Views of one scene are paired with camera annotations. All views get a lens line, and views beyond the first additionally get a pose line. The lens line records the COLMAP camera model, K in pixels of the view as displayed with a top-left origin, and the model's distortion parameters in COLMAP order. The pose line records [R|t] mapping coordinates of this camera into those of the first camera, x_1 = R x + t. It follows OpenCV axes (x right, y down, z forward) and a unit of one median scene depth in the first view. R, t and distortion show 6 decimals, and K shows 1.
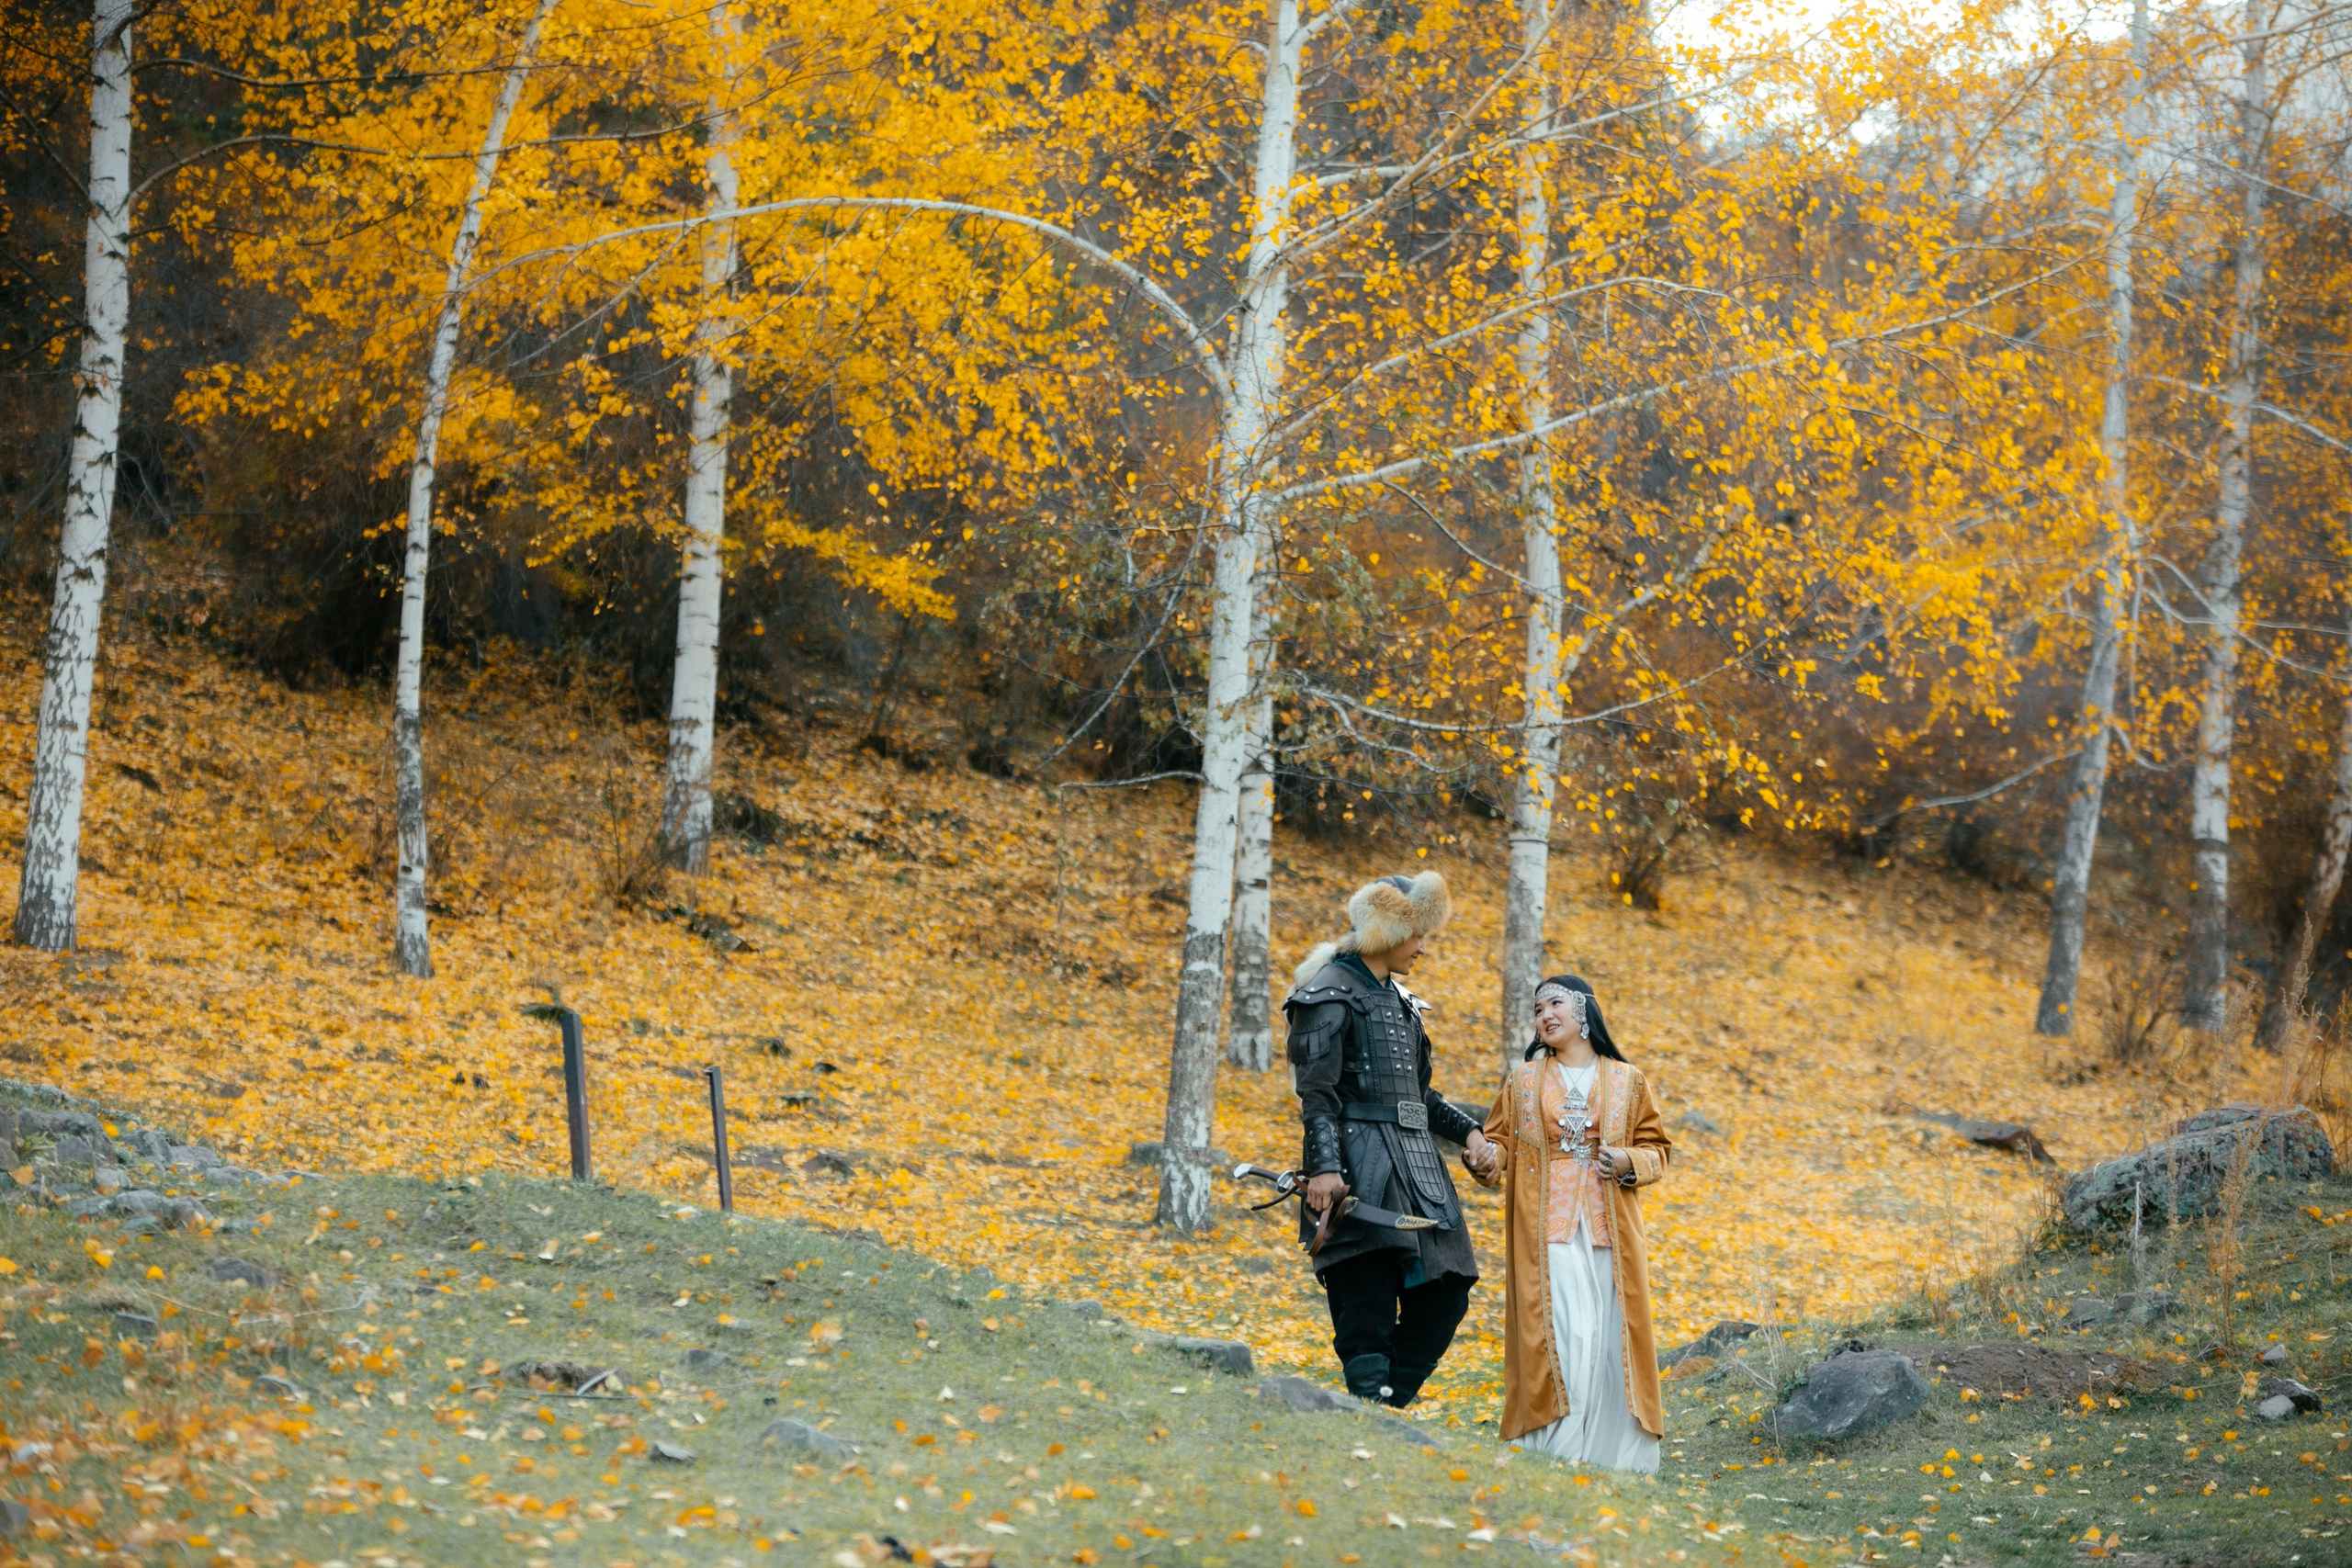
lens RADIAL K [[8293.6, 0, 1164.6], [0, 8293.6, 778.9], [0, 0, 1]] dist [0.603649, 0.000000]
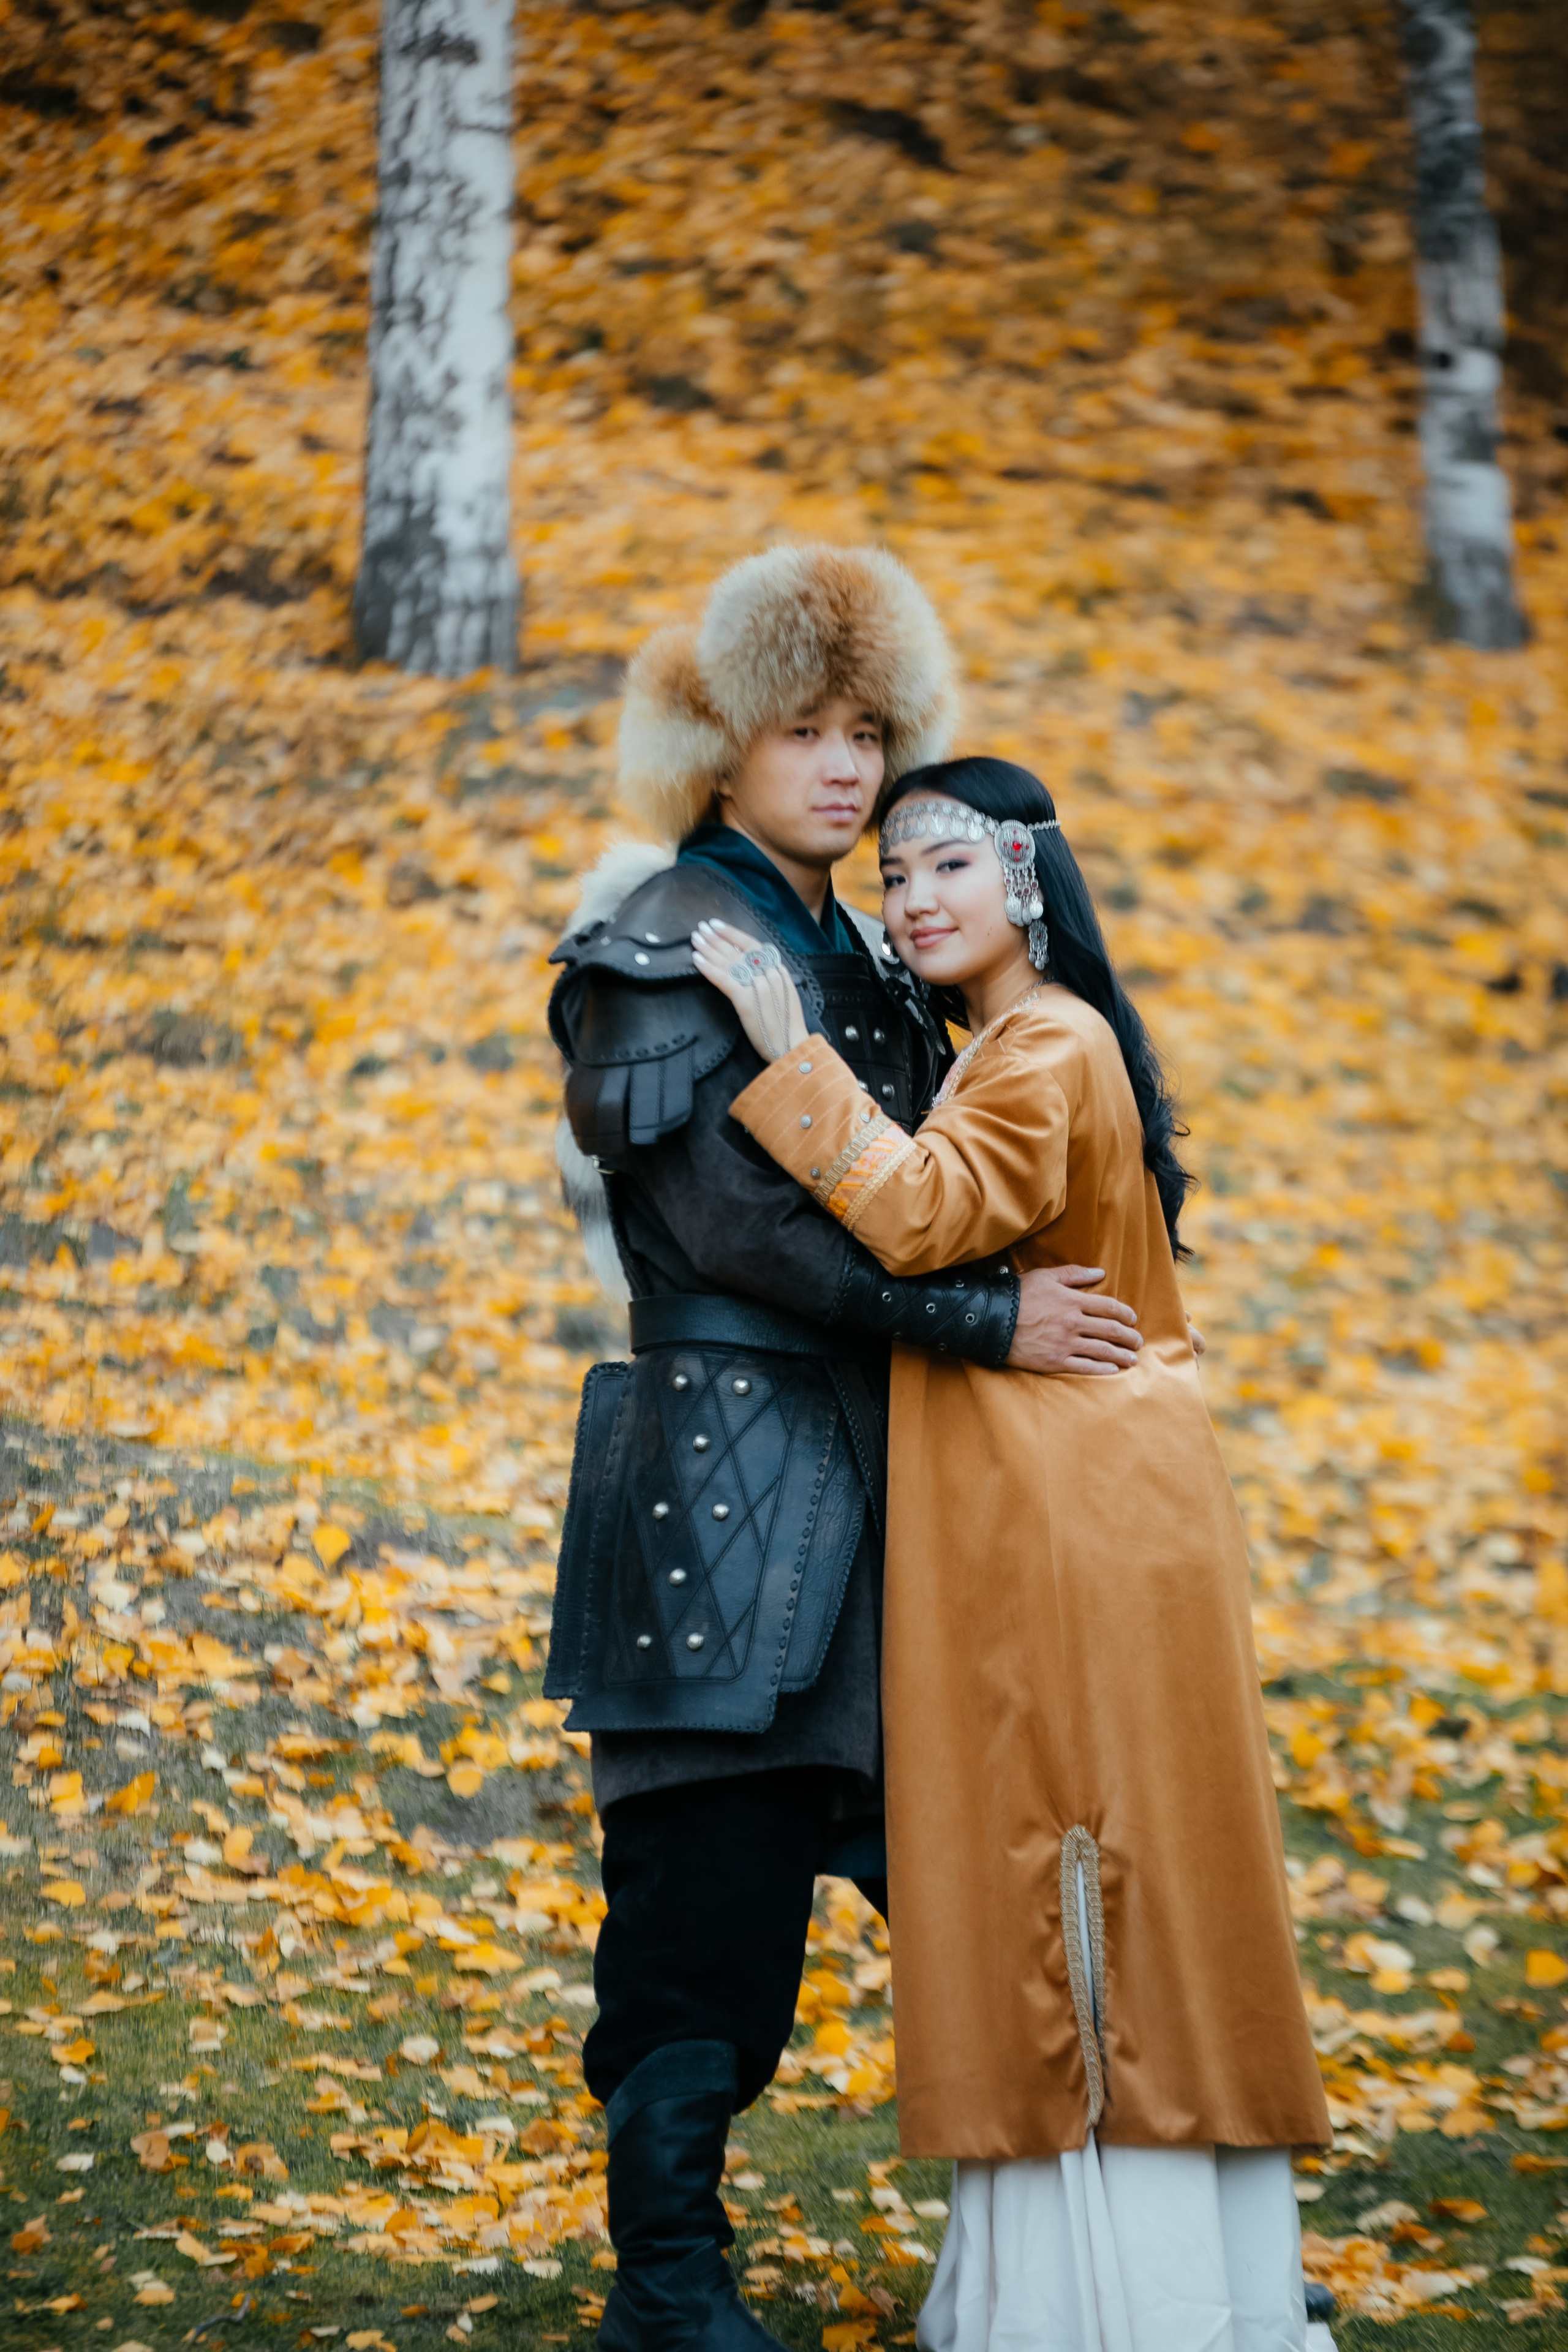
lens RADIAL K [[13171.9, 0, 785.8], [0, 13171.9, 1184.6], [0, 0, 1]] dist [2.420222, 0.000000]
pose [[0.976392, -0.052786, -0.209456, 0.004087], [0.072437, 0.993547, 0.087279, -0.006955], [0.203498, -0.100391, 0.973915, 0.407715]]
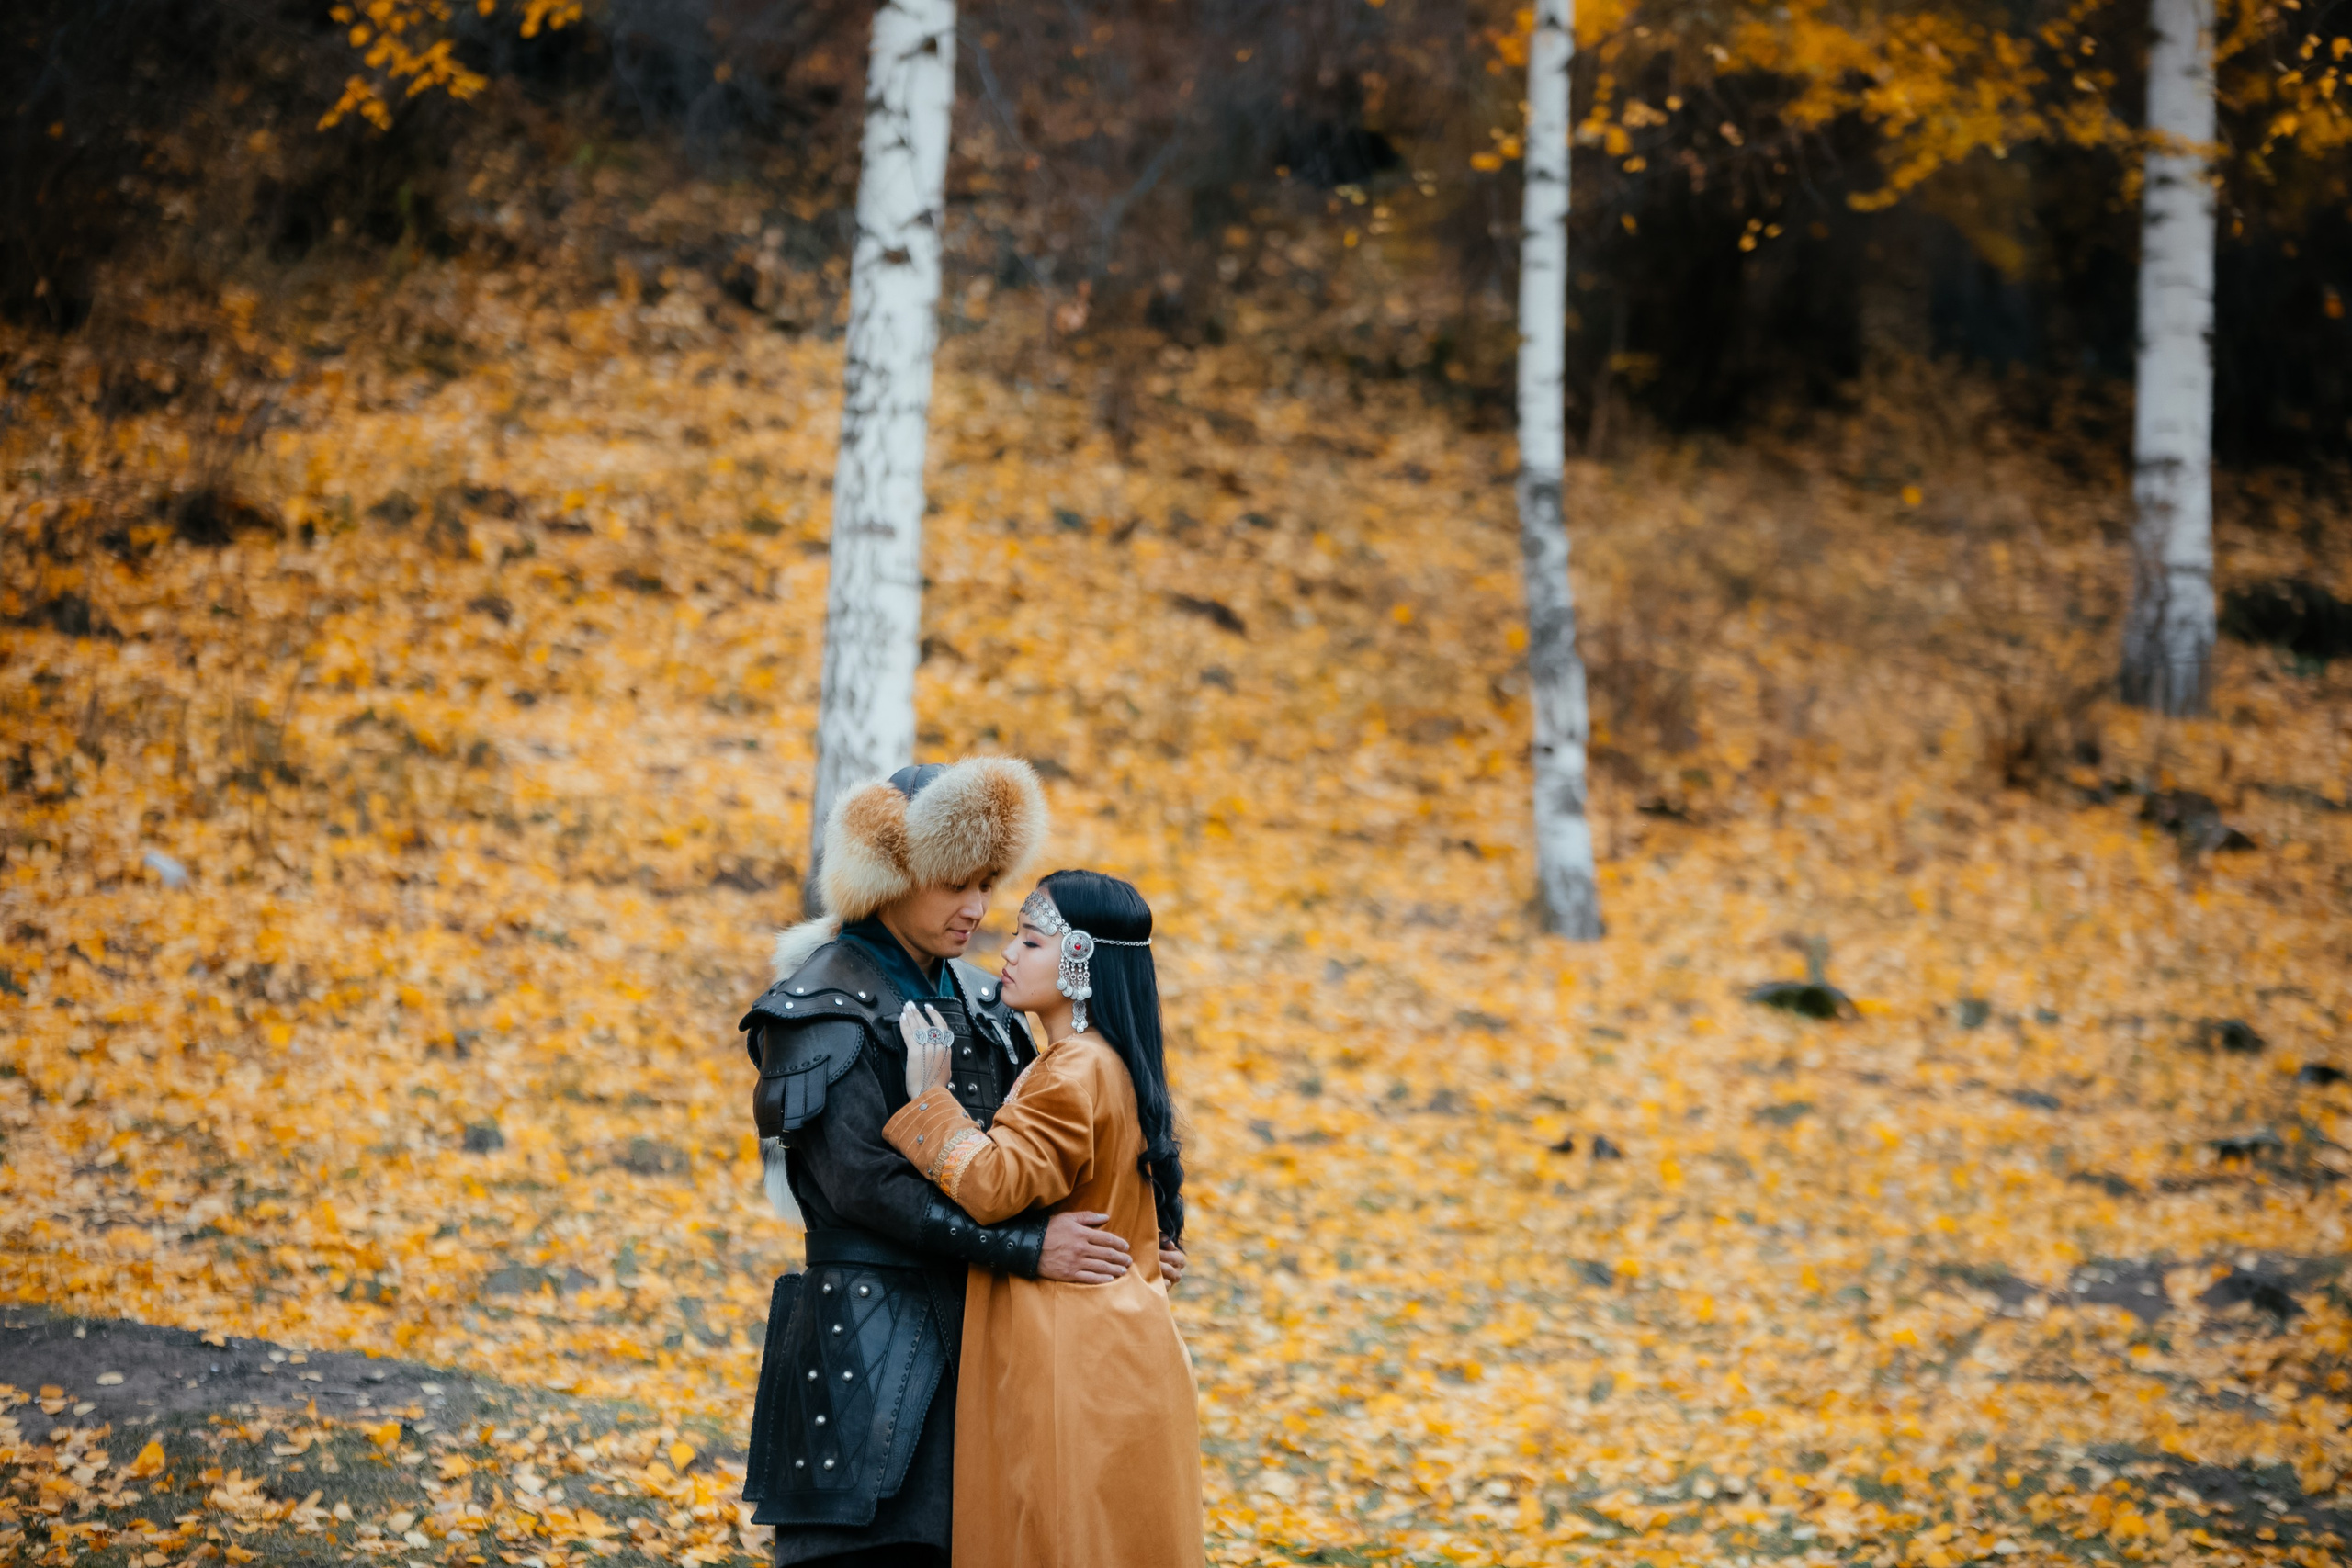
lens RADIAL K [[9064.8, 0, 1148.2], [0, 9064.8, 740.8], [0, 0, 1]] dist [0.763287, 0.000000]
pose [[0.973108, -0.057380, -0.223086, 0.019483], [0.060887, 0.998105, 0.008869, 0.003195], [0.222155, -0.022213, 0.974758, 0.399997]]
